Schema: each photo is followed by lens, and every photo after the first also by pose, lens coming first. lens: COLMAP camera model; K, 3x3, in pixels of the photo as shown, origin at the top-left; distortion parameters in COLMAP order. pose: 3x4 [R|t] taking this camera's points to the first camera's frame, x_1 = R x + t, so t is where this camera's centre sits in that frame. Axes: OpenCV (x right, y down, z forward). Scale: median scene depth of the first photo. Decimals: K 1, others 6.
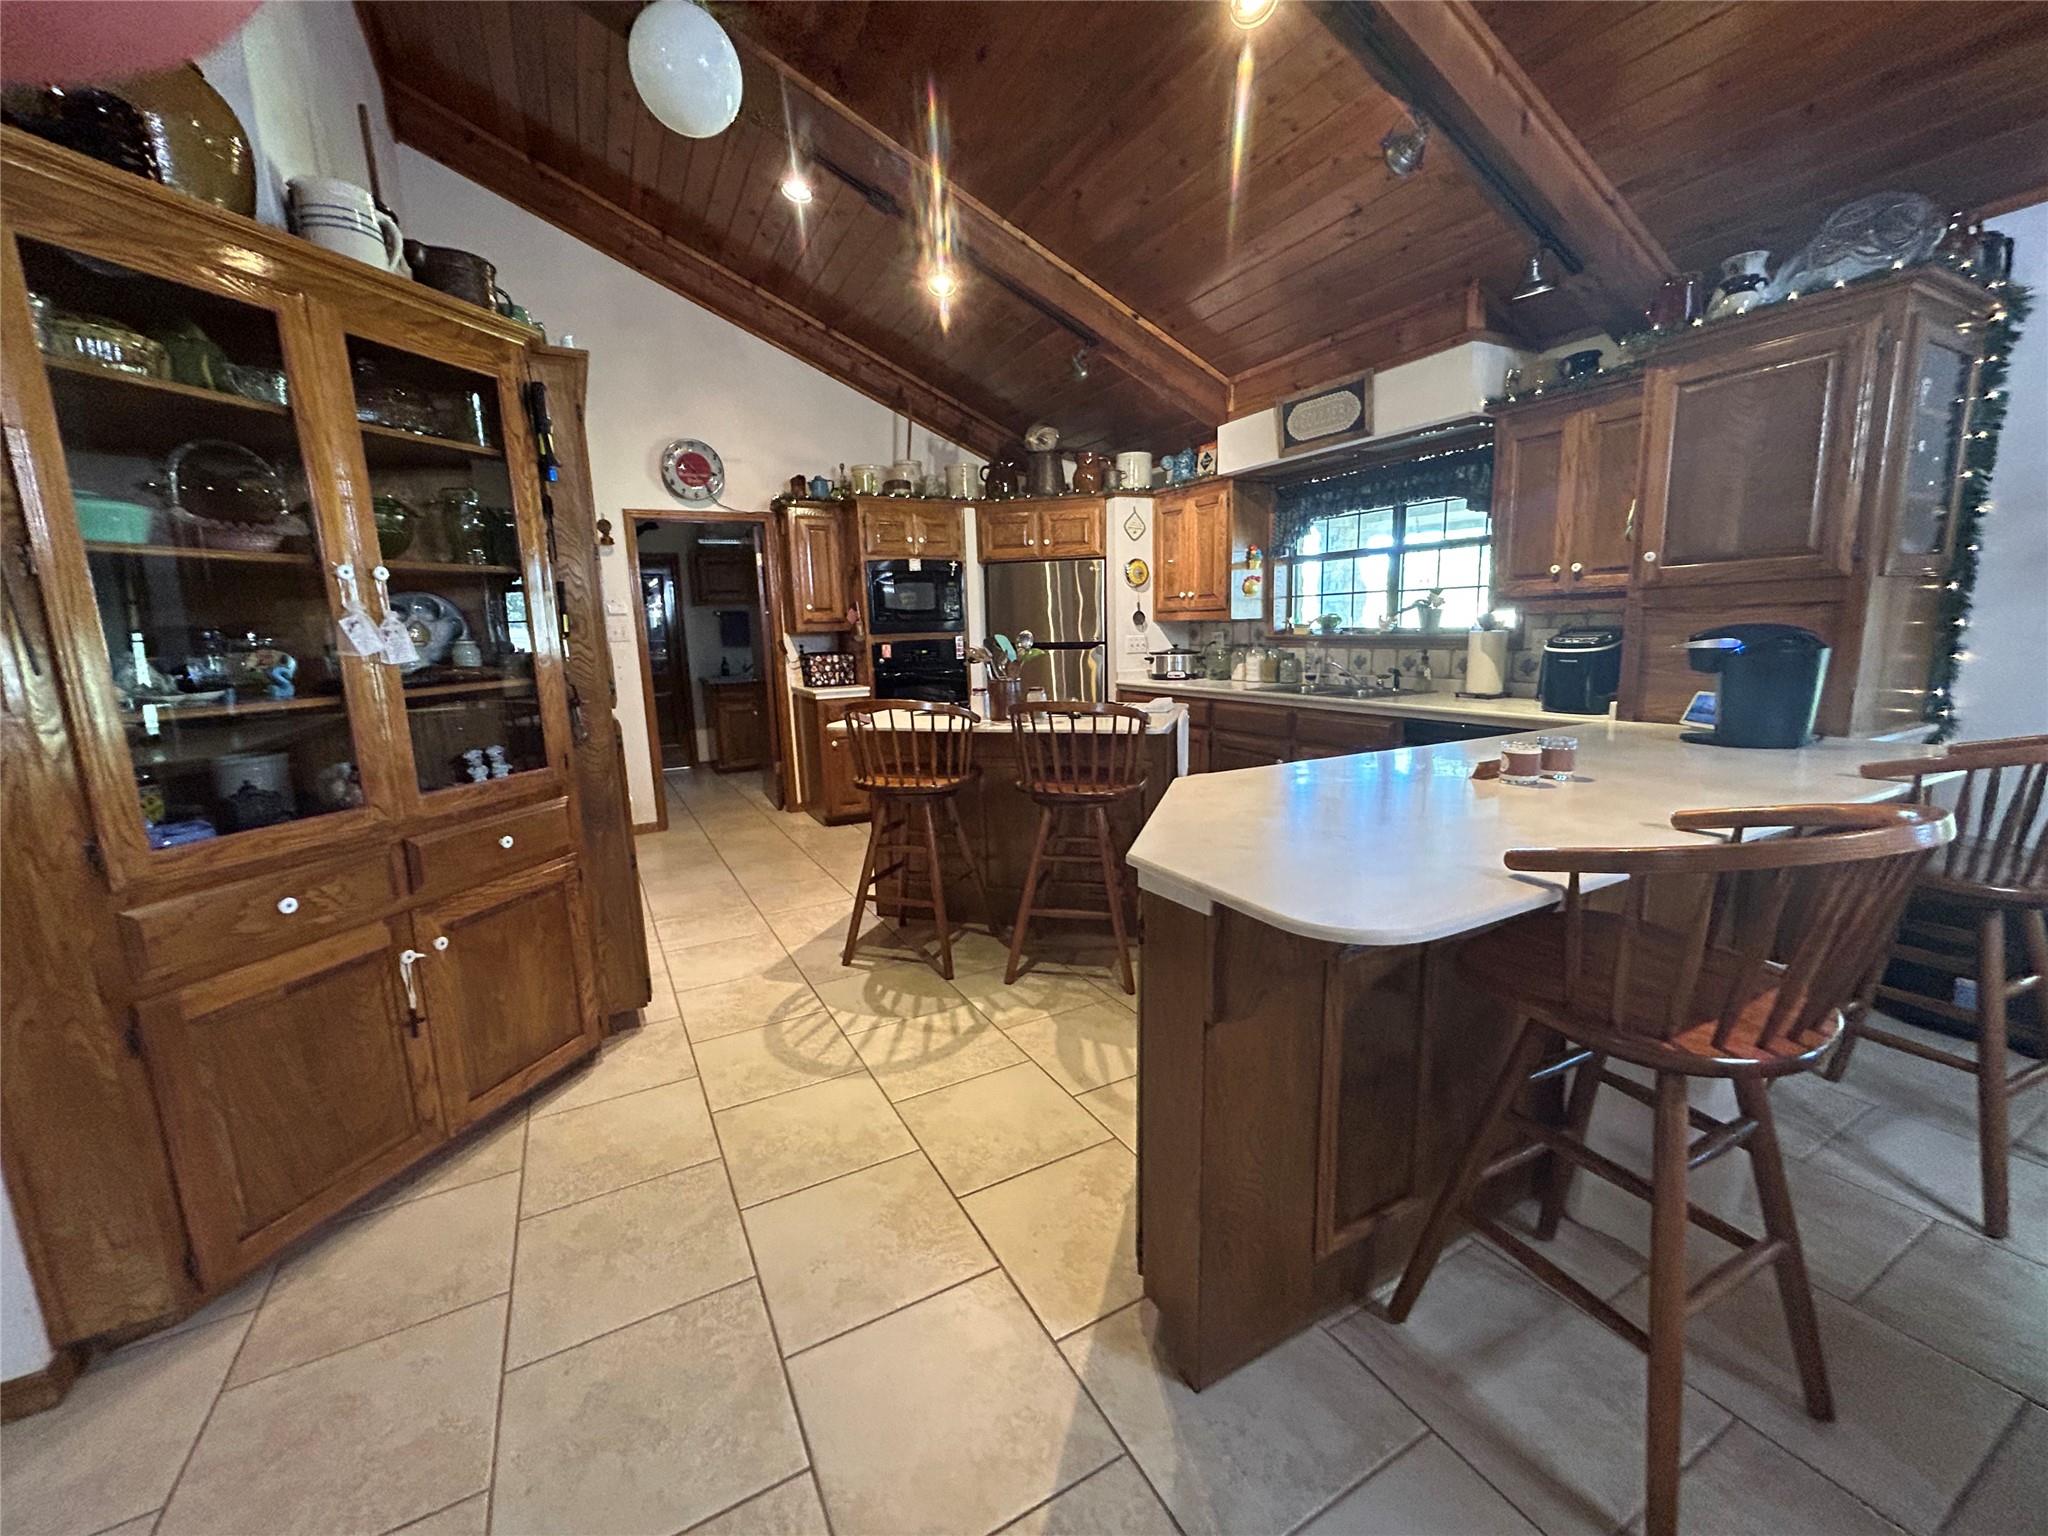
lens RADIAL K [[827.1, 0, 1030.8], [0, 827.1, 767.7], [0, 0, 1]] dist [0.000189, 0.000890]
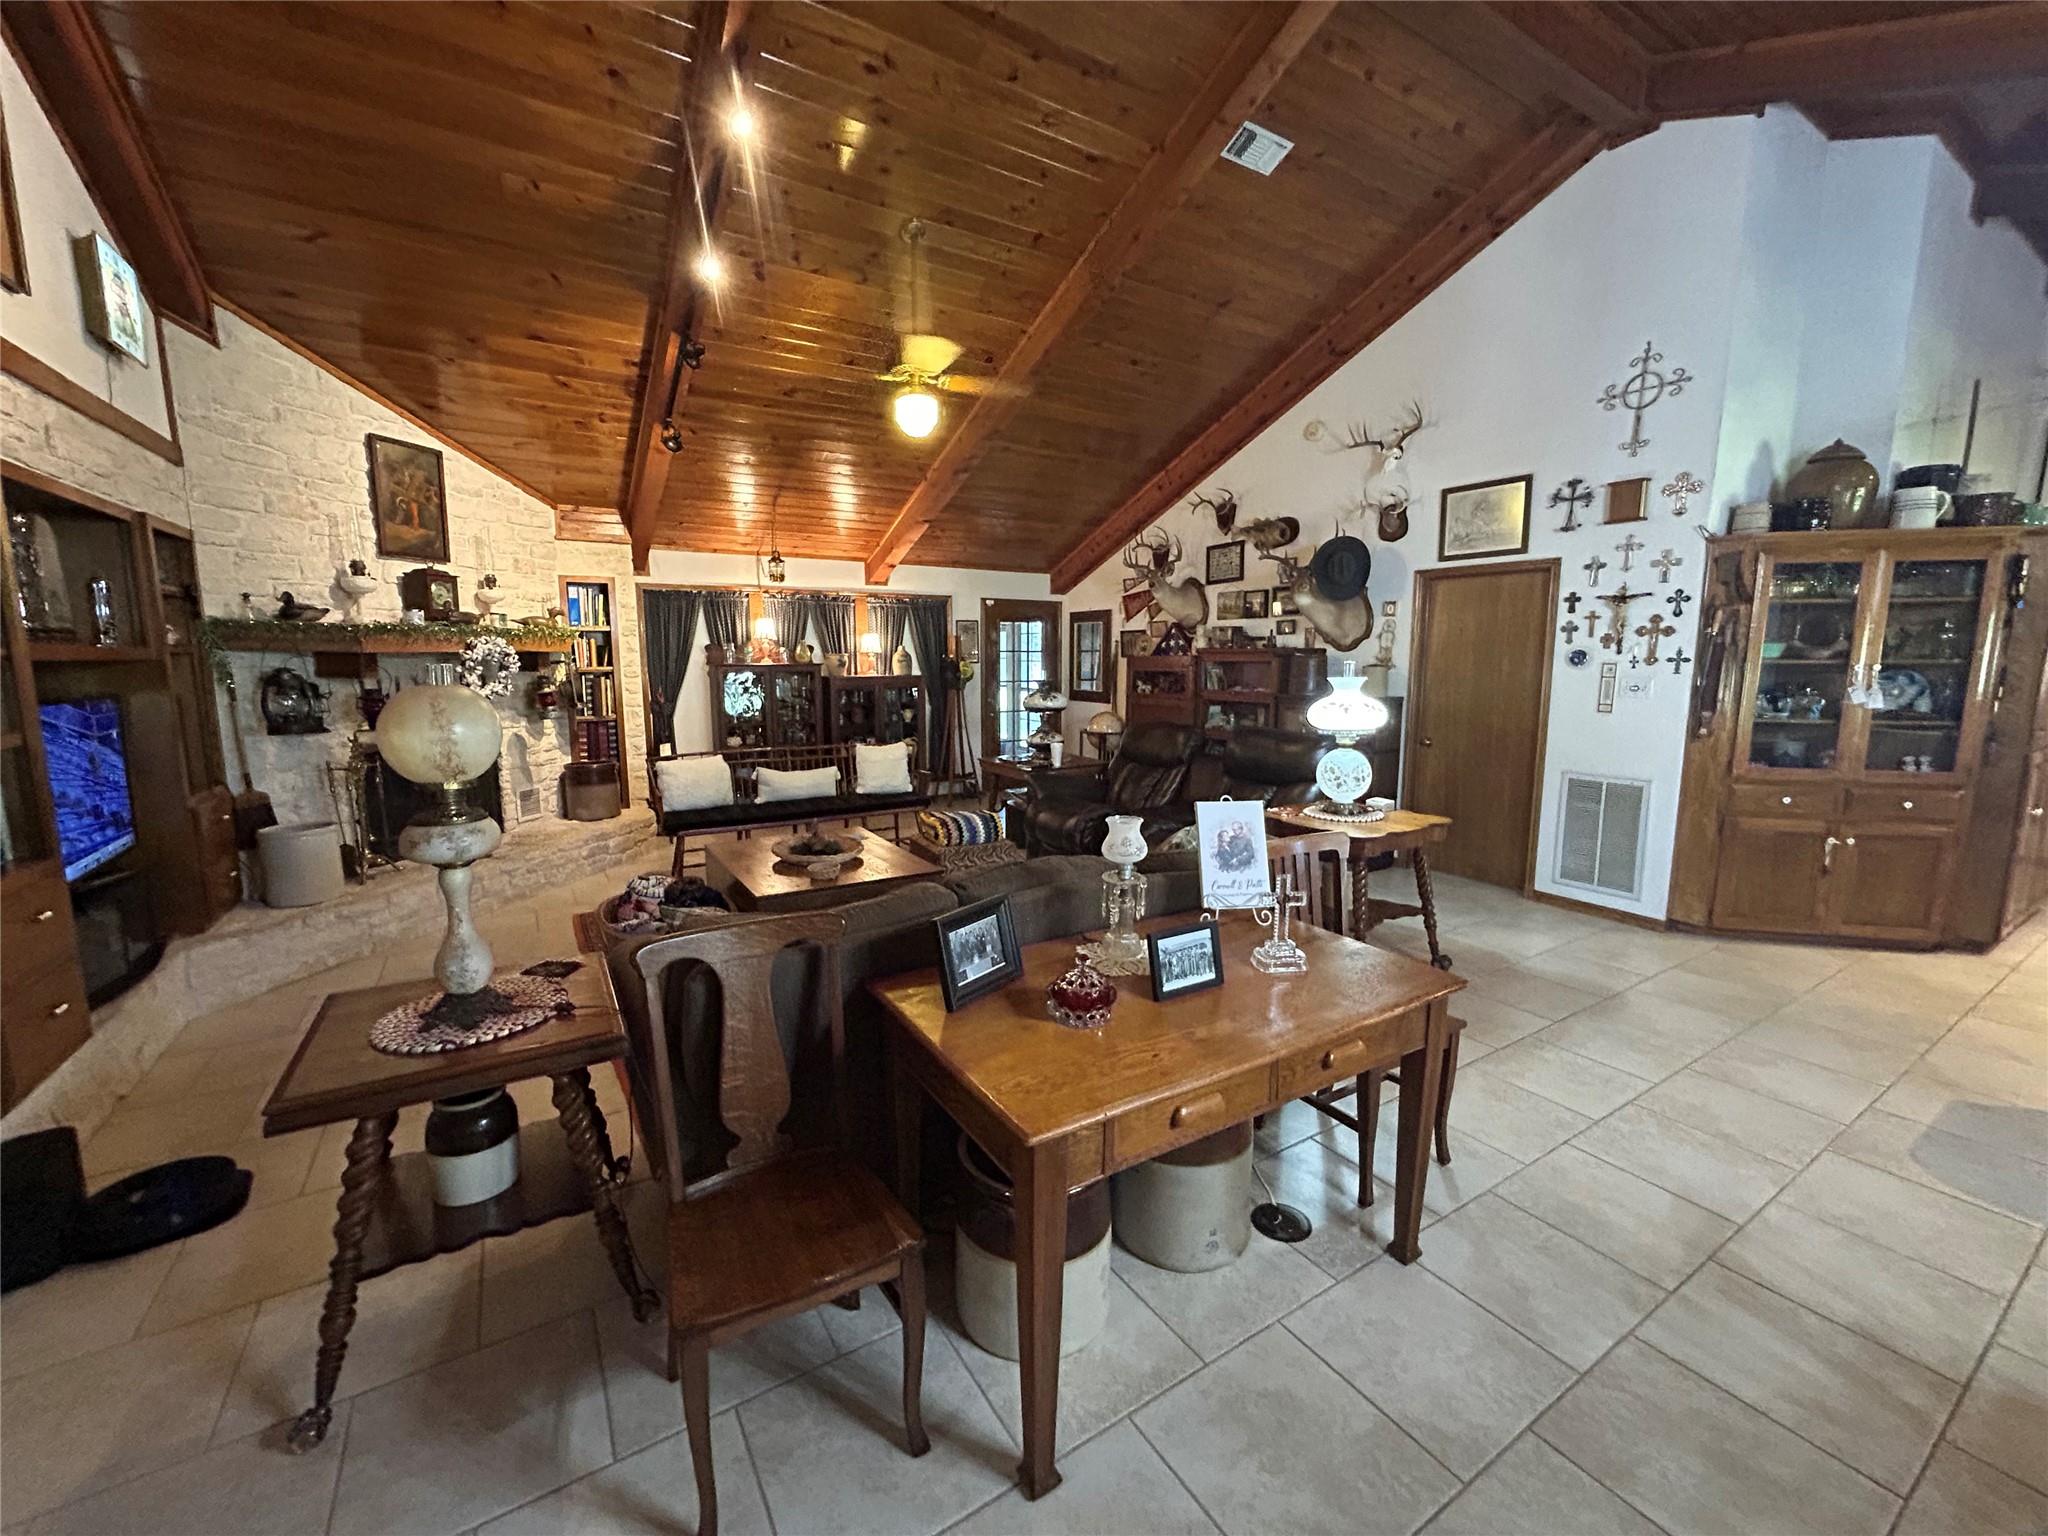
lens RADIAL K [[827.1, 0, 1022.5], [0, 827.1, 764.6], [0, 0, 1]] dist [0.000189, 0.000890]
pose [[0.055512, 0.171535, -0.983613, 1.041961], [-0.177106, 0.971202, 0.159375, 0.053487], [0.982625, 0.165357, 0.084293, -1.101808]]
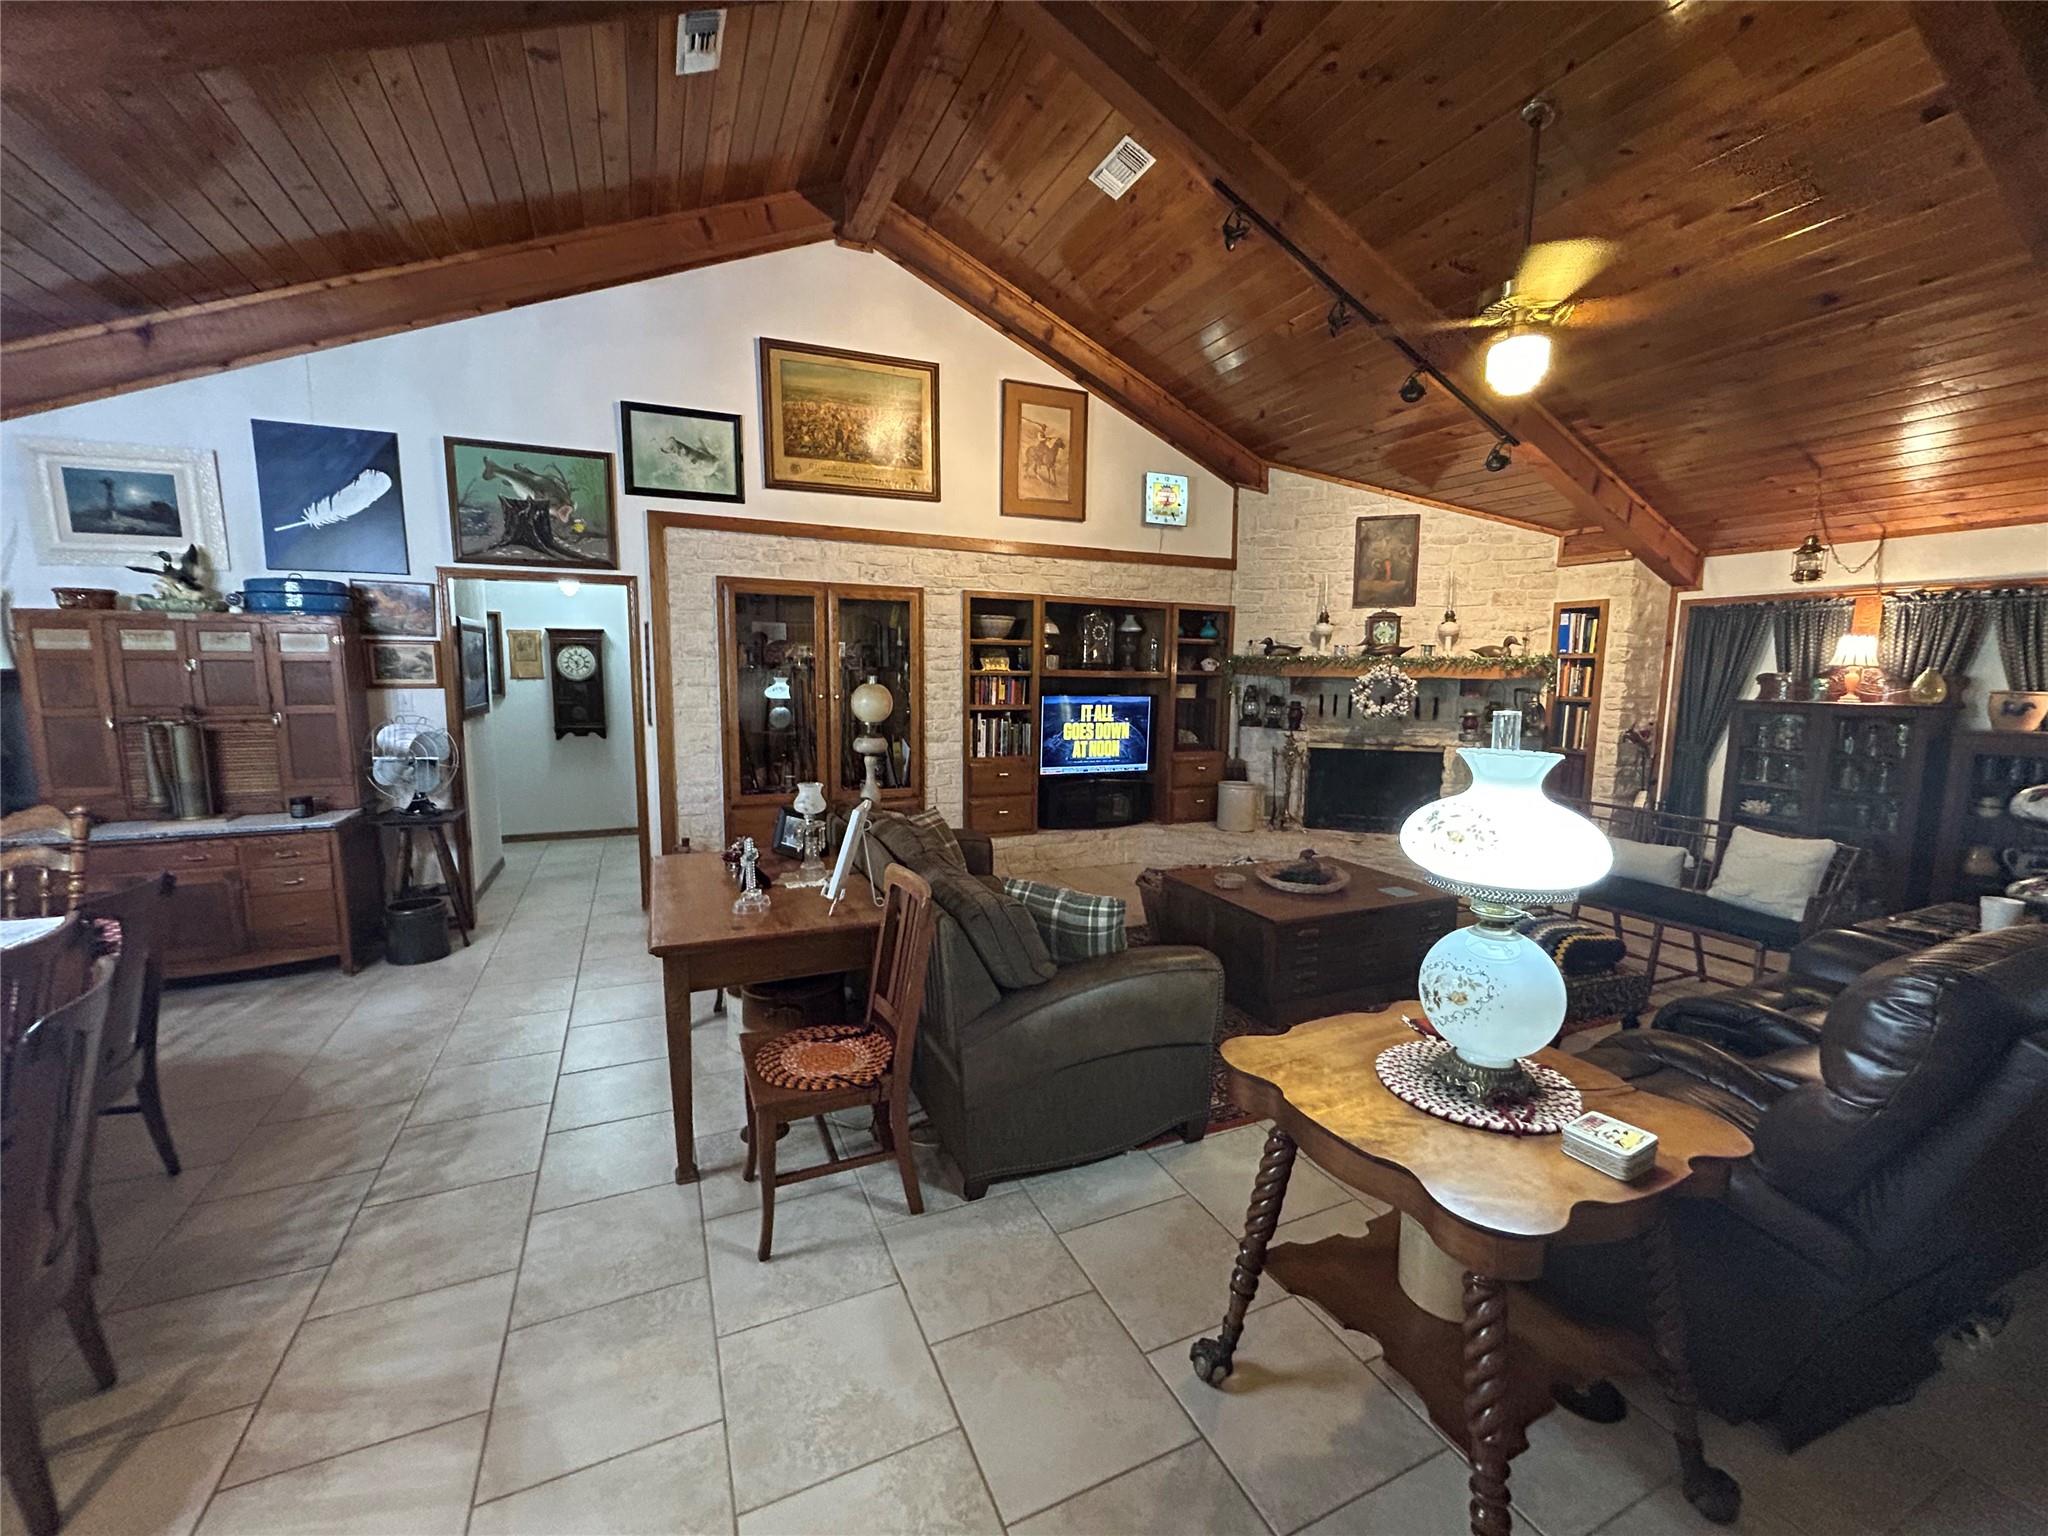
lens RADIAL K [[827.1, 0, 1030.4], [0, 827.1, 765.4], [0, 0, 1]] dist [0.000189, 0.000890]
pose [[-0.997239, 0.014290, 0.072874, -0.298064], [0.034616, 0.957630, 0.285915, -0.168219], [-0.065701, 0.287648, -0.955480, 0.355083]]
